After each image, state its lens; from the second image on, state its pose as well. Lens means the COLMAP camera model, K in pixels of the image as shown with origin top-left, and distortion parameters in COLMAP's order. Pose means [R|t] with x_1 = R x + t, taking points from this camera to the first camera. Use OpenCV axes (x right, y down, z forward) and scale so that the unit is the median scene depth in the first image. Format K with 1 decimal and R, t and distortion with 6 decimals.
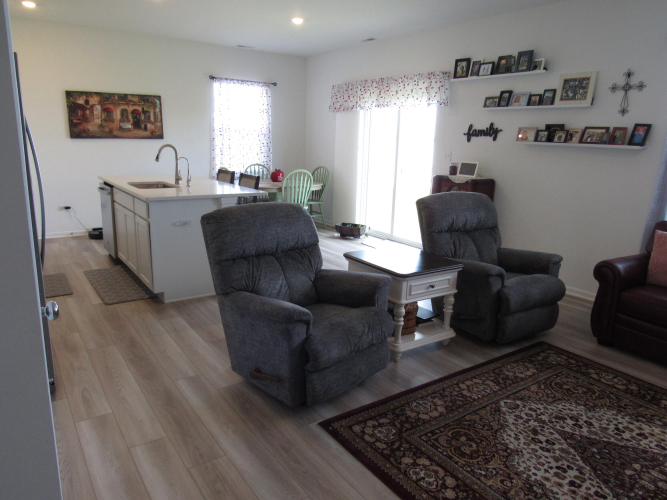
lens RADIAL K [[480.1, 0, 333.5], [0, 480.1, 250.0], [0, 0, 1]] dist [-0.023869, -0.003782]
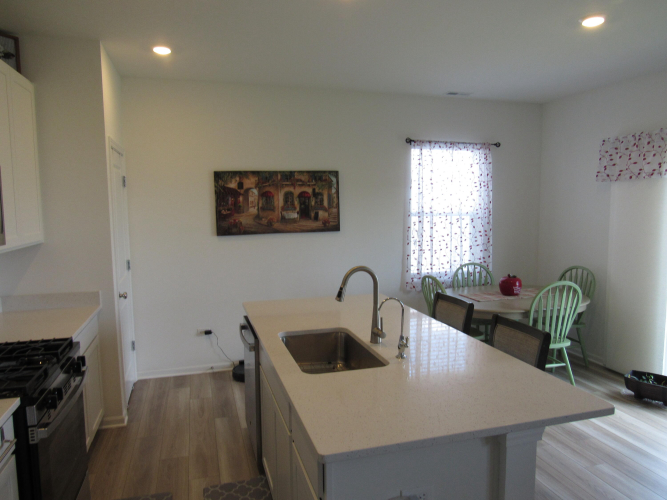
lens RADIAL K [[480.1, 0, 333.5], [0, 480.1, 250.0], [0, 0, 1]] dist [-0.023869, -0.003782]
pose [[0.948063, -0.005105, -0.318040, -0.147868], [-0.036688, 0.991443, -0.125278, -0.121614], [0.315958, 0.130440, 0.939764, 0.357193]]
